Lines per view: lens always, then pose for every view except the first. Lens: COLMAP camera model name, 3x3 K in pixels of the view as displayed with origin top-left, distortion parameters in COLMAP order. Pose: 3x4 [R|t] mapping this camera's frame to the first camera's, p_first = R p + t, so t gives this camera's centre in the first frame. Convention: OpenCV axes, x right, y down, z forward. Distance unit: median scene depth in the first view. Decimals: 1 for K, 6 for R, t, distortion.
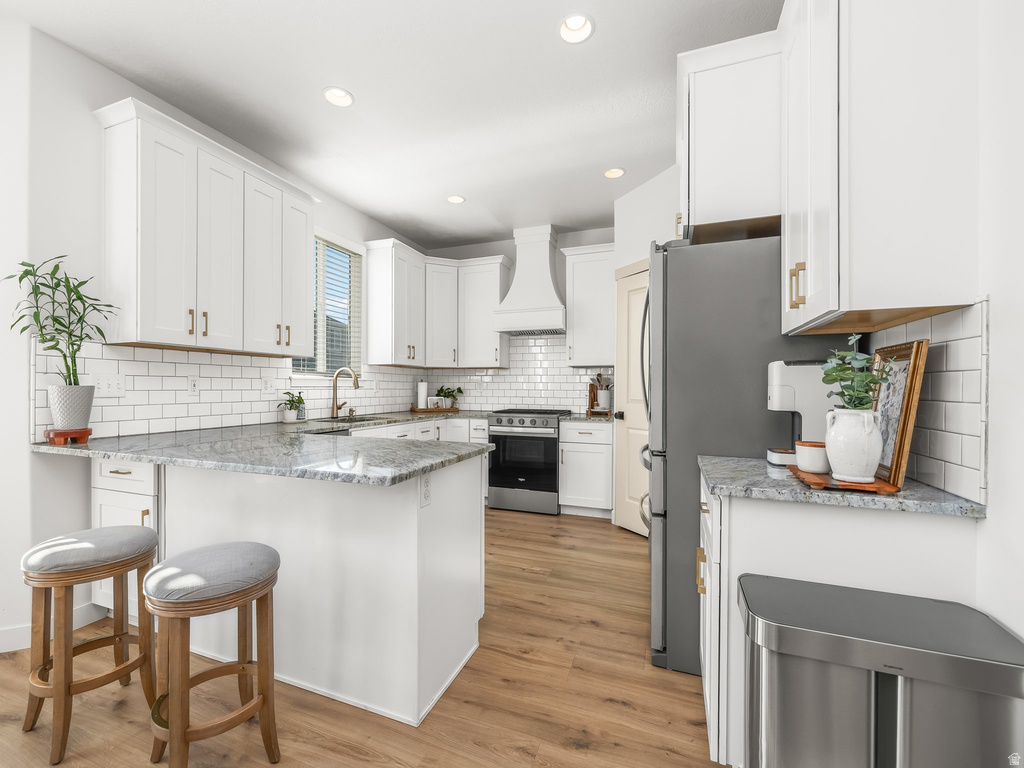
lens RADIAL K [[436.9, 0, 507.0], [0, 436.9, 382.8], [0, 0, 1]] dist [-0.000511, 0.000169]
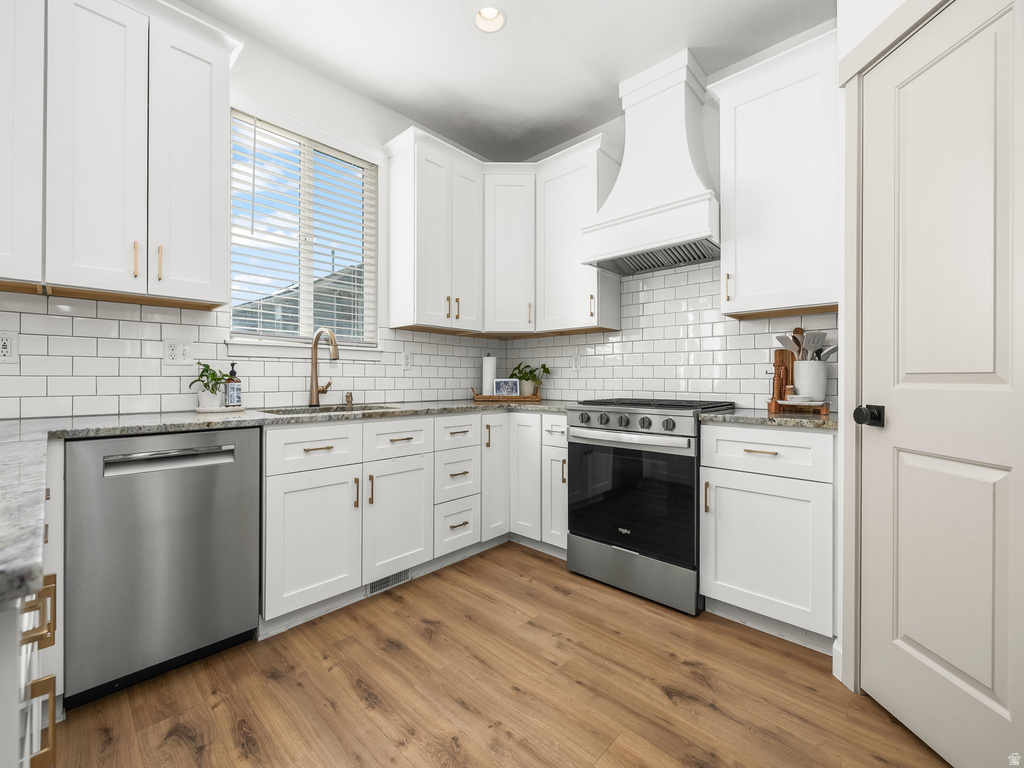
lens RADIAL K [[433.3, 0, 504.1], [0, 433.3, 377.8], [0, 0, 1]] dist [-0.001803, -0.000057]
pose [[0.920273, -0.004373, -0.391251, 0.103743], [0.006053, 0.999977, 0.003060, 0.033047], [0.391229, -0.005184, 0.920279, 0.453851]]
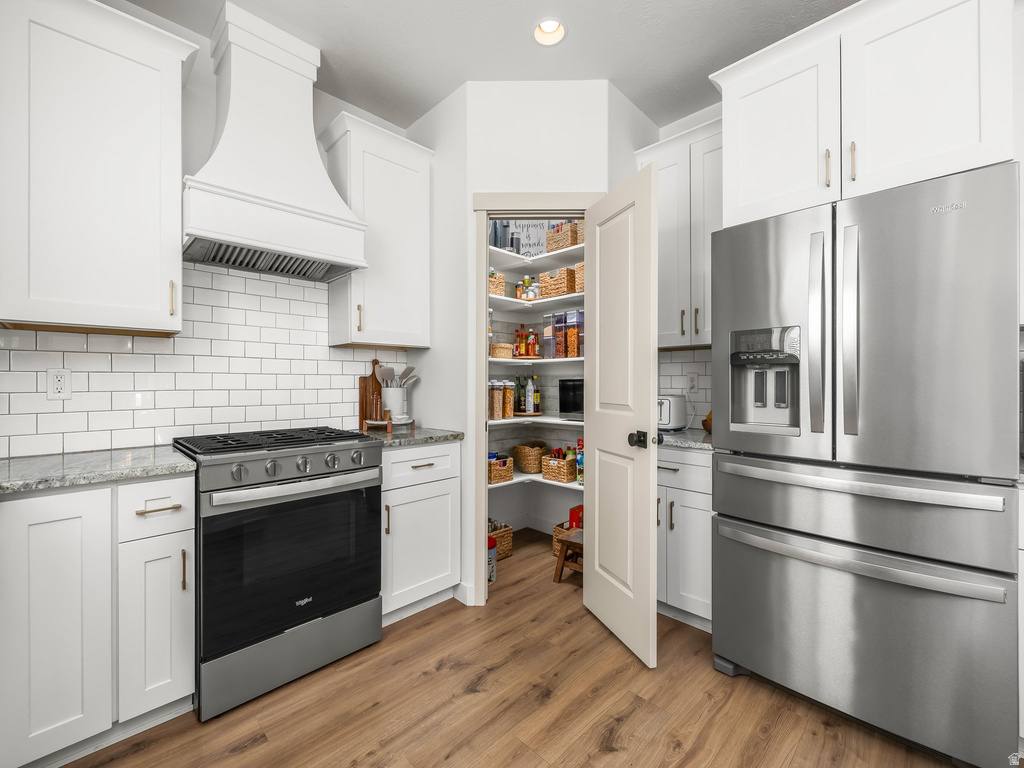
lens RADIAL K [[433.3, 0, 504.1], [0, 433.3, 377.8], [0, 0, 1]] dist [-0.001803, -0.000057]
pose [[0.417725, 0.000815, 0.908573, -0.264687], [-0.004618, 0.999989, 0.001226, 0.002345], [-0.908562, -0.004708, 0.417724, 0.638415]]
